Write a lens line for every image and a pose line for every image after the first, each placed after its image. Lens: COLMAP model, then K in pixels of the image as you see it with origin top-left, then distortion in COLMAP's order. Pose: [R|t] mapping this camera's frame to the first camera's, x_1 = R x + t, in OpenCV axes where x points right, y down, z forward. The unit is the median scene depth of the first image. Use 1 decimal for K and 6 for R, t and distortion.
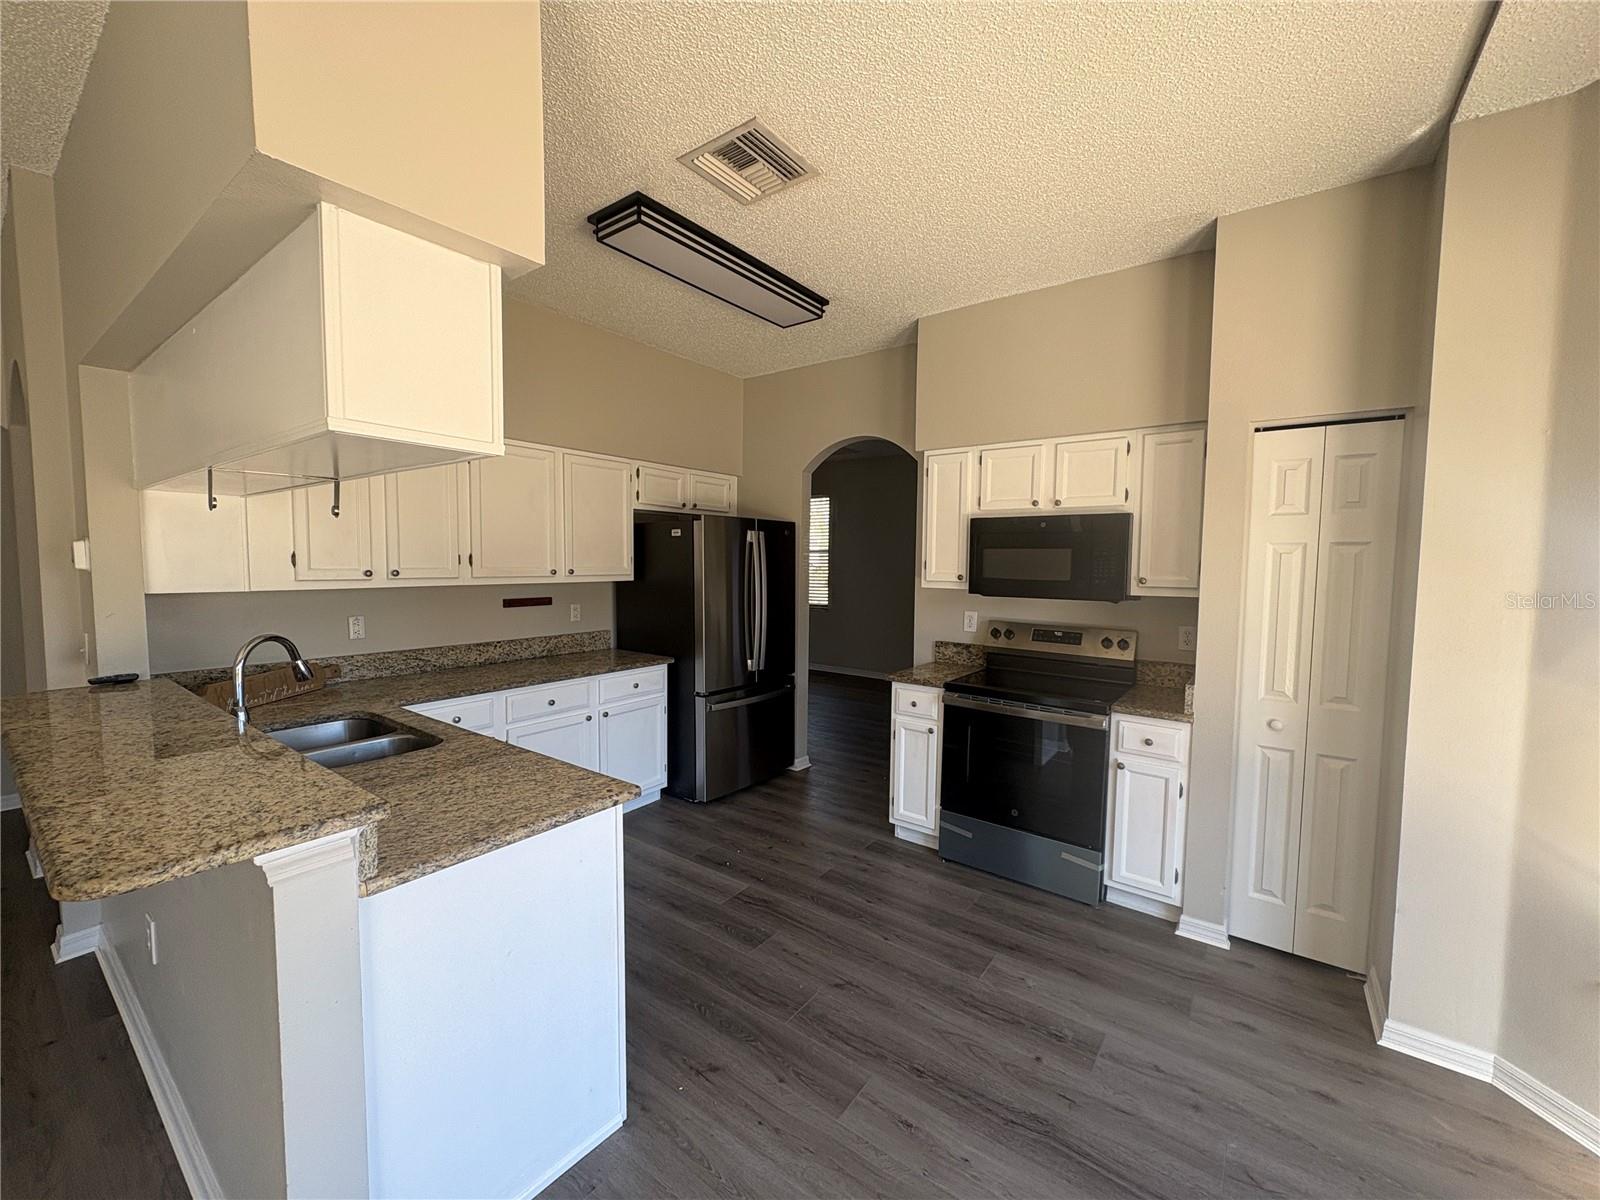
lens RADIAL K [[635.5, 0, 800.0], [0, 635.5, 600.0], [0, 0, 1]] dist [0.000971, -0.000211]
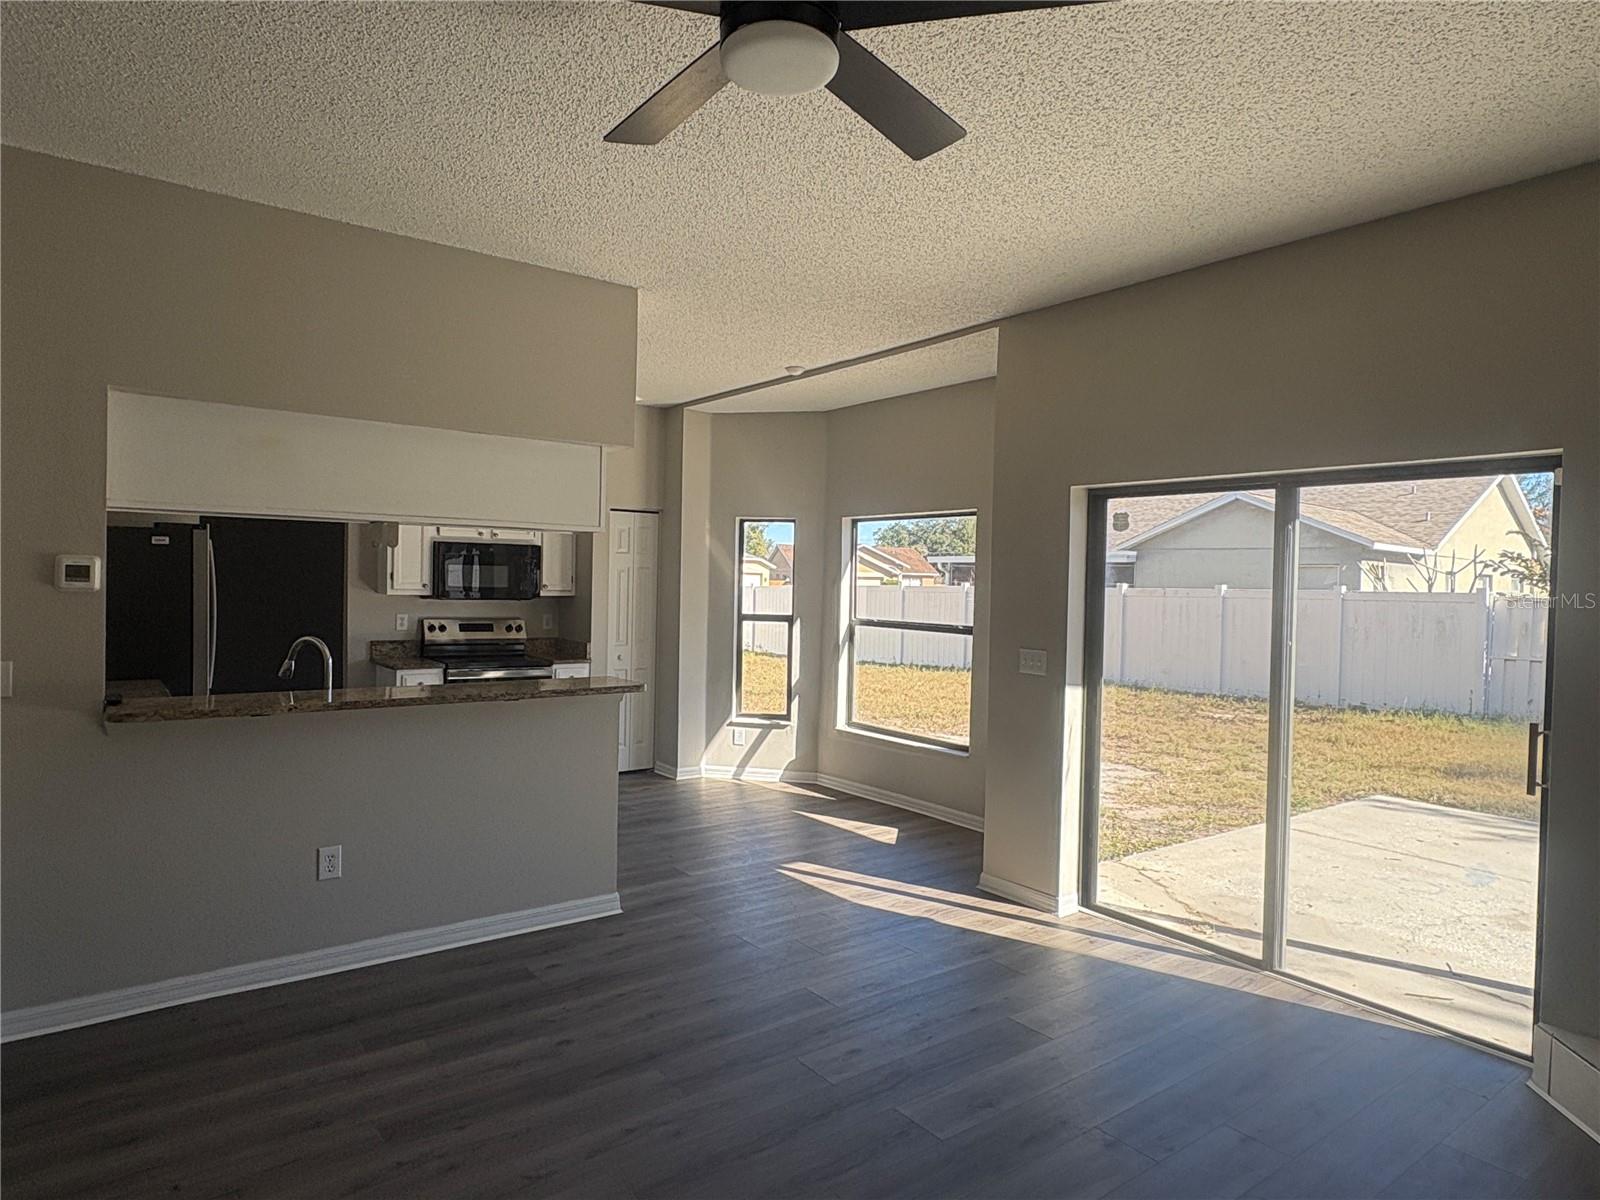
lens RADIAL K [[956.4, 0, 798.8], [0, 956.4, 595.3], [0, 0, 1]] dist [0.001765, 0.001223]
pose [[0.283570, -0.020733, 0.958727, -1.640286], [0.043775, 0.999004, 0.008656, -0.000352], [-0.957952, 0.039514, 0.284195, -0.331227]]
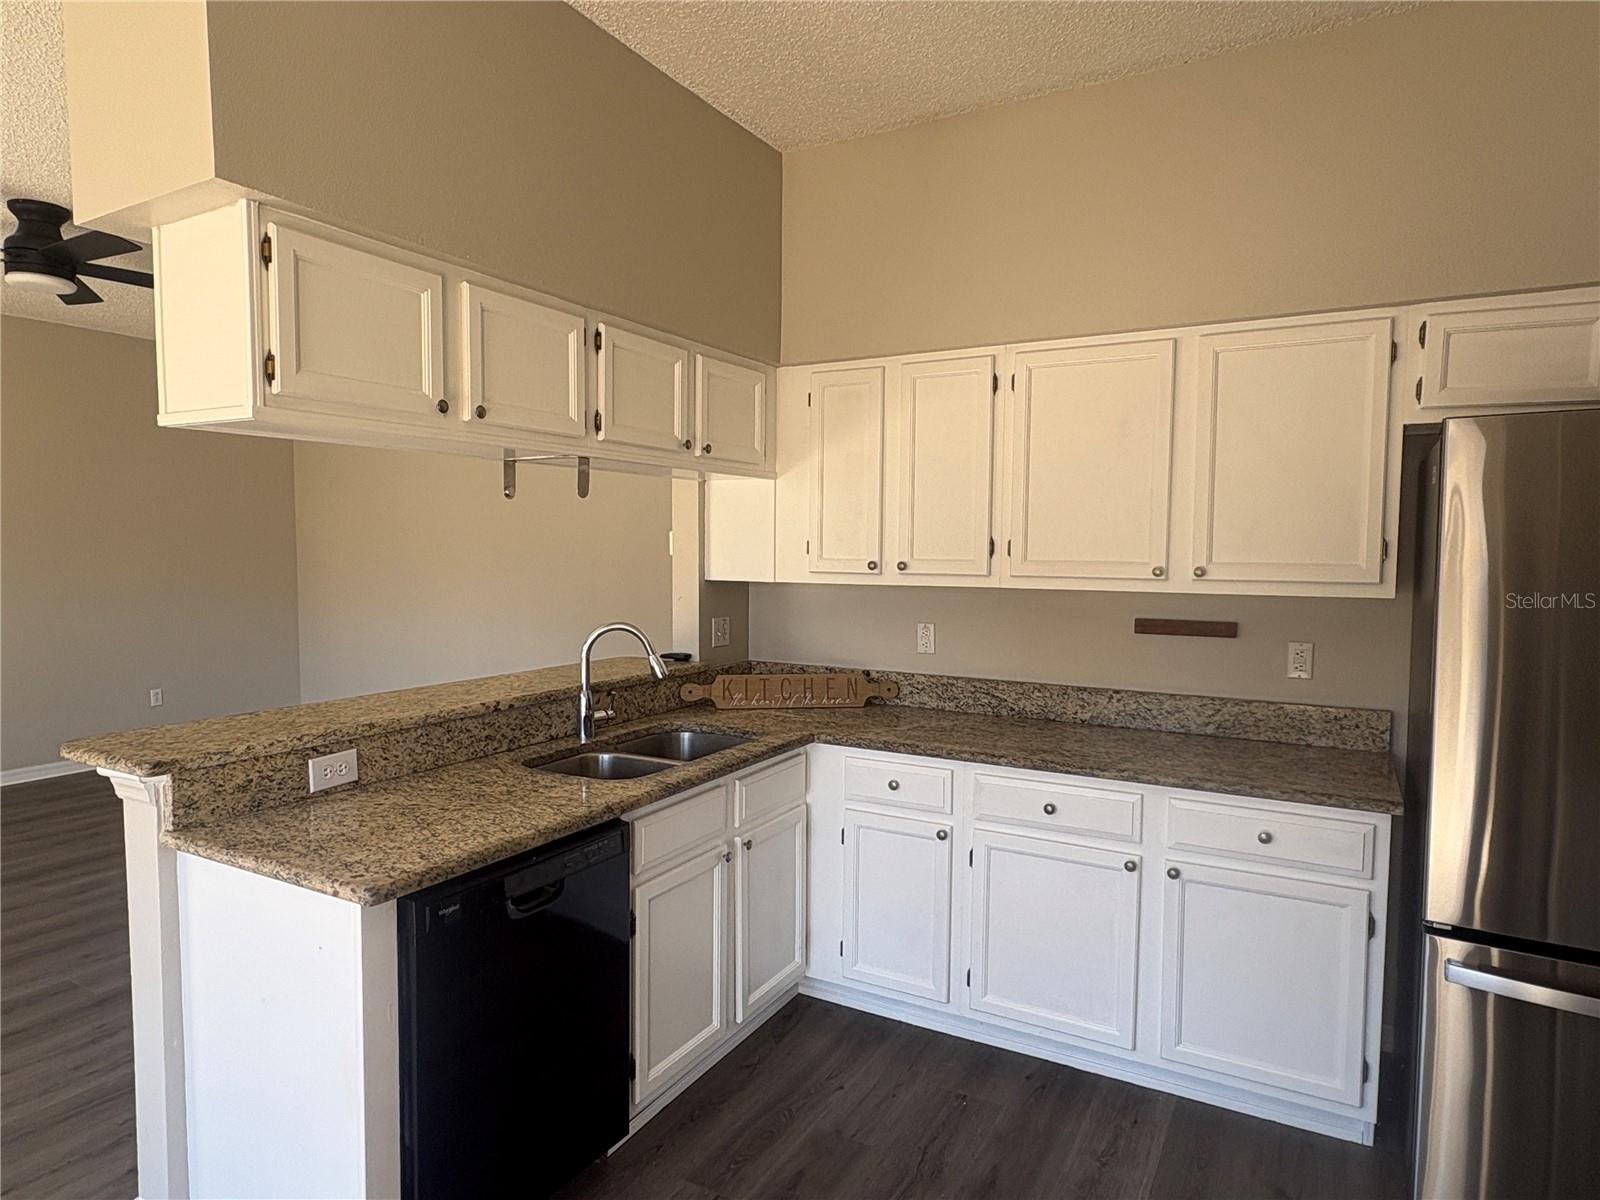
lens RADIAL K [[956.4, 0, 798.8], [0, 956.4, 595.3], [0, 0, 1]] dist [0.001765, 0.001223]
pose [[0.120414, 0.043442, -0.991773, 0.429437], [-0.068242, 0.997041, 0.035387, -0.039216], [0.990375, 0.063420, 0.123023, 0.743227]]
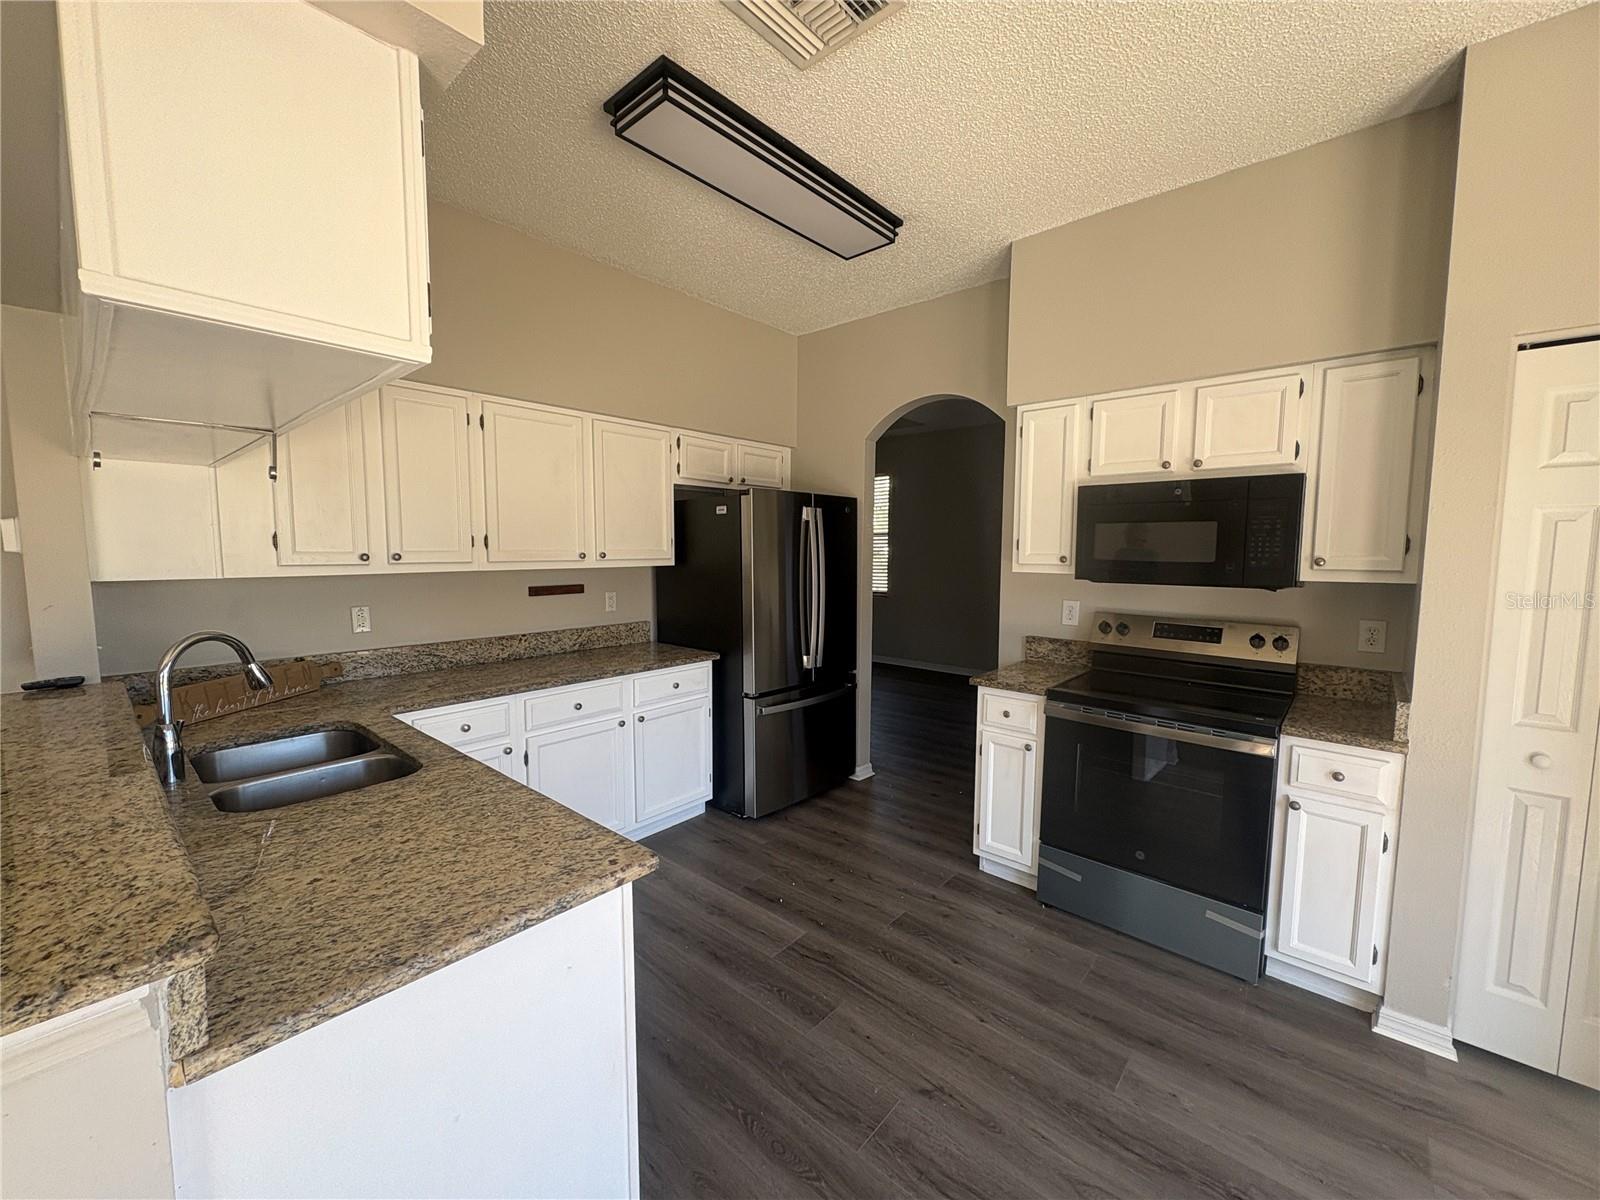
lens RADIAL K [[635.5, 0, 800.0], [0, 635.5, 600.0], [0, 0, 1]] dist [0.000971, -0.000211]
pose [[0.996623, 0.000393, -0.082106, -0.021047], [0.001357, 0.999773, 0.021256, -0.001470], [0.082096, -0.021296, 0.996397, 0.183424]]
